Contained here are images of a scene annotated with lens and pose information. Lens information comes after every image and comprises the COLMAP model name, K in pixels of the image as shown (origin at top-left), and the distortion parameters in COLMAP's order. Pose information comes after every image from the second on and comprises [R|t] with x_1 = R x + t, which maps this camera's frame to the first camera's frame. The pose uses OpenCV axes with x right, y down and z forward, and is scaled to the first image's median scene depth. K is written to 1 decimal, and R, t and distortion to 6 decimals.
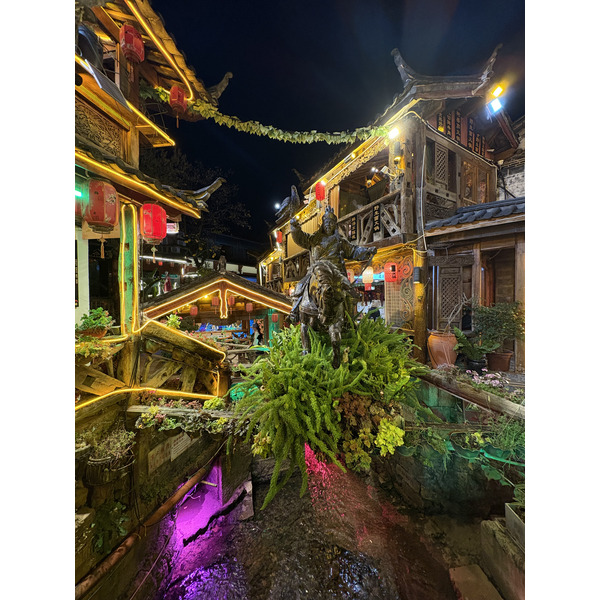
lens RADIAL K [[234.3, 0, 300.0], [0, 234.3, 300.0], [0, 0, 1]] dist [-0.000898, -0.000115]
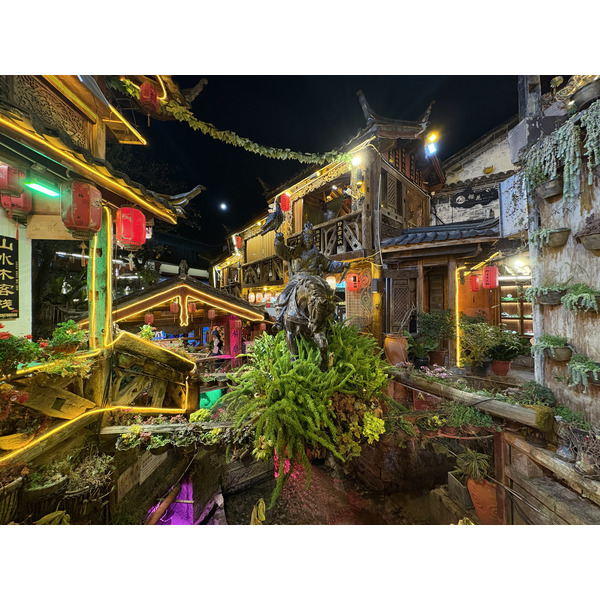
lens RADIAL K [[234.3, 0, 300.0], [0, 234.3, 300.0], [0, 0, 1]] dist [-0.000898, -0.000115]
pose [[0.975374, 0.003761, 0.220524, -0.130233], [0.000006, 0.999854, -0.017080, -0.019046], [-0.220556, 0.016661, 0.975232, -0.042746]]
